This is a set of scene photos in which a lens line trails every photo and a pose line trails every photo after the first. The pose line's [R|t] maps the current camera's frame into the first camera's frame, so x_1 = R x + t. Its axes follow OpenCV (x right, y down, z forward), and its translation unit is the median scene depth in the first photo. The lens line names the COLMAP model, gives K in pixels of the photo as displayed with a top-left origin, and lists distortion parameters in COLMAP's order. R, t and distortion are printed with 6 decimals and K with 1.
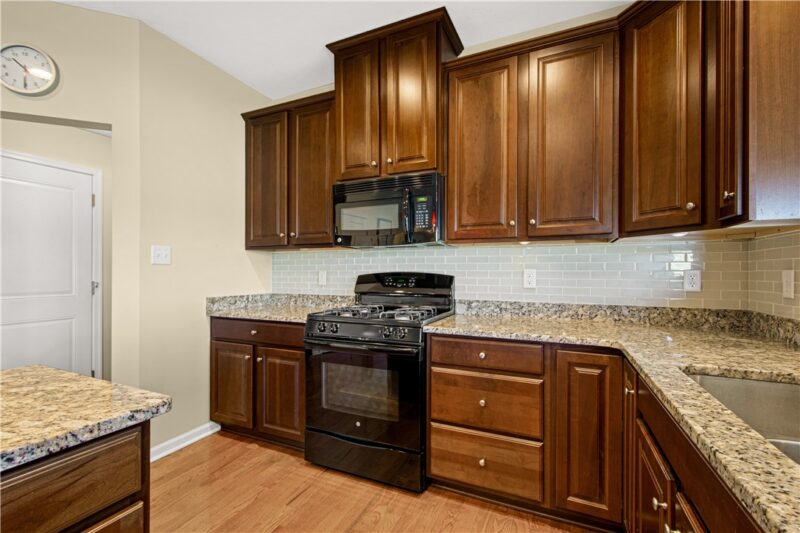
lens RADIAL K [[352.7, 0, 400.5], [0, 352.7, 273.2], [0, 0, 1]] dist [0.000353, -0.000055]
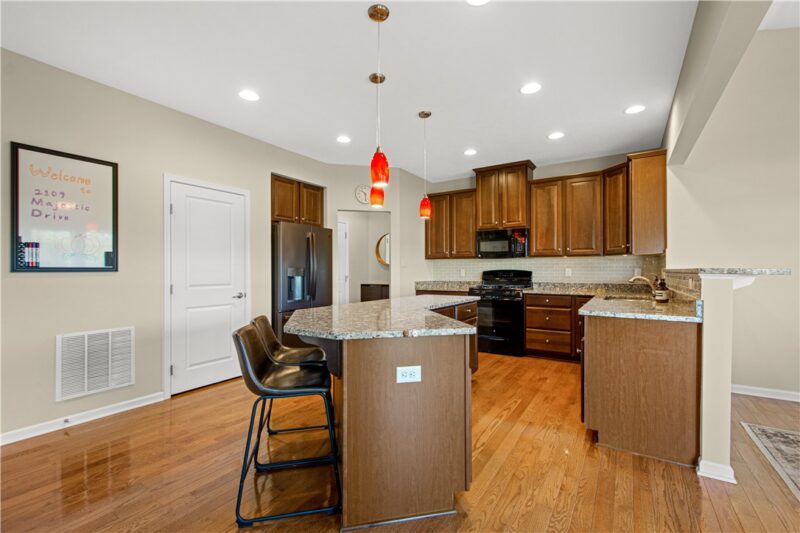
lens RADIAL K [[347.3, 0, 398.5], [0, 347.3, 270.8], [0, 0, 1]] dist [0.000084, -0.000065]
pose [[0.989219, -0.004796, -0.146363, -0.377853], [0.004795, 0.999988, -0.000355, 0.000397], [0.146363, -0.000350, 0.989231, -1.340938]]
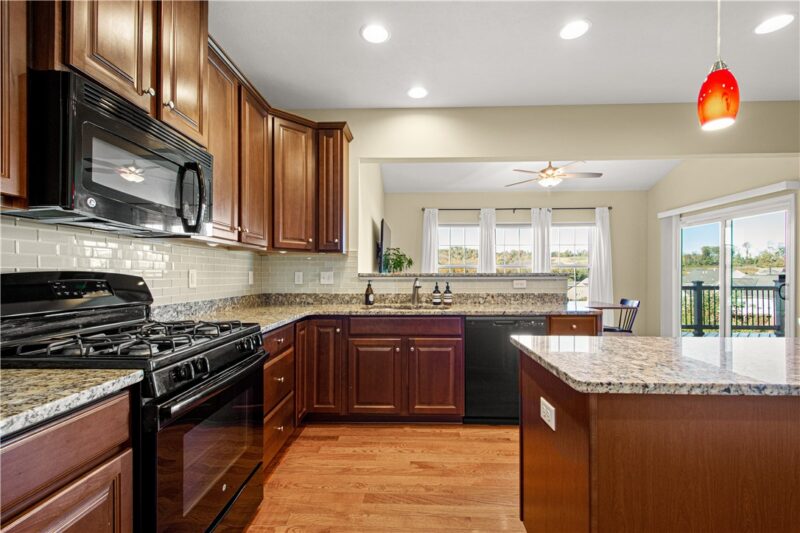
lens RADIAL K [[347.3, 0, 398.5], [0, 347.3, 270.8], [0, 0, 1]] dist [0.000084, -0.000065]
pose [[-0.389796, 0.006589, 0.920878, -0.786079], [0.001834, 0.999978, -0.006379, -0.000338], [-0.920900, -0.000798, -0.389799, 0.832419]]
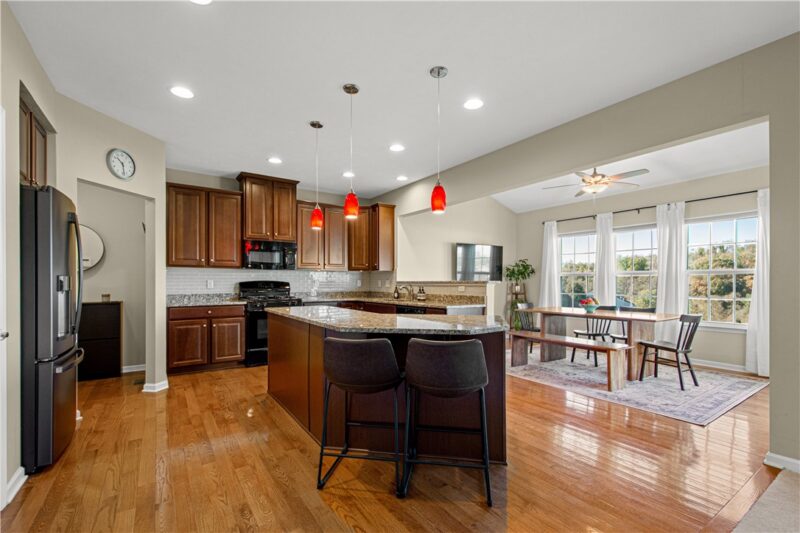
lens RADIAL K [[351.6, 0, 401.9], [0, 351.6, 281.8], [0, 0, 1]] dist [0.000698, -0.000037]
pose [[0.507042, -0.003223, 0.861915, -1.613137], [0.001876, 0.999995, 0.002636, -0.001105], [-0.861919, 0.000281, 0.507046, -0.923539]]
